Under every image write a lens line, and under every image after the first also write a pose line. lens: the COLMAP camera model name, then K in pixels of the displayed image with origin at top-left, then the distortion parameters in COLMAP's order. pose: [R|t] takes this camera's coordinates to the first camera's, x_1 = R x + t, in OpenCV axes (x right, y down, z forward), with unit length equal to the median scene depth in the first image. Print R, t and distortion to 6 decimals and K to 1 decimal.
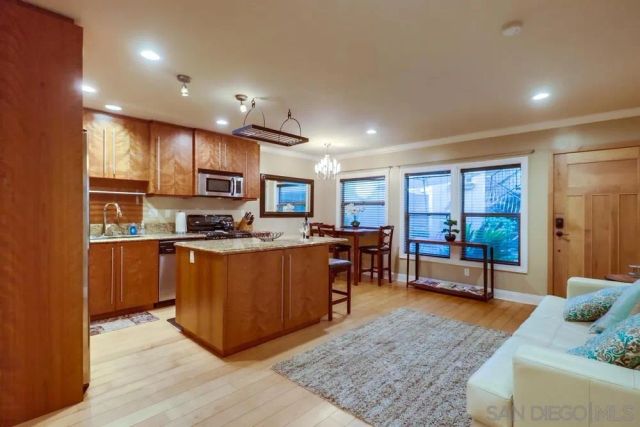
lens RADIAL K [[305.4, 0, 310.2], [0, 305.4, 204.9], [0, 0, 1]] dist [-0.000099, 0.000055]
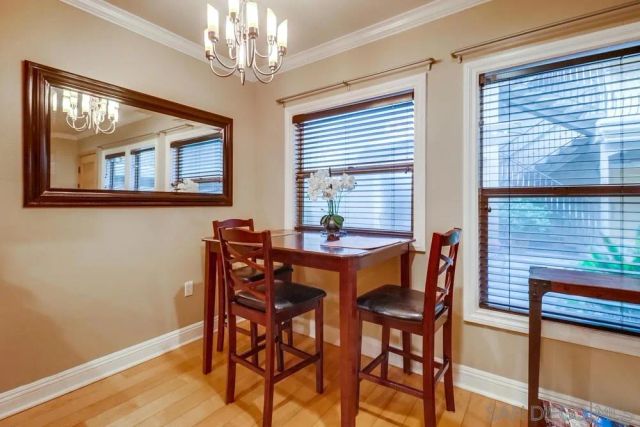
lens RADIAL K [[305.4, 0, 310.2], [0, 305.4, 204.9], [0, 0, 1]] dist [-0.000099, 0.000055]
pose [[0.990211, -0.007673, 0.139371, 0.069884], [0.003669, 0.999574, 0.028964, 0.031173], [-0.139534, -0.028169, 0.989817, 0.654977]]
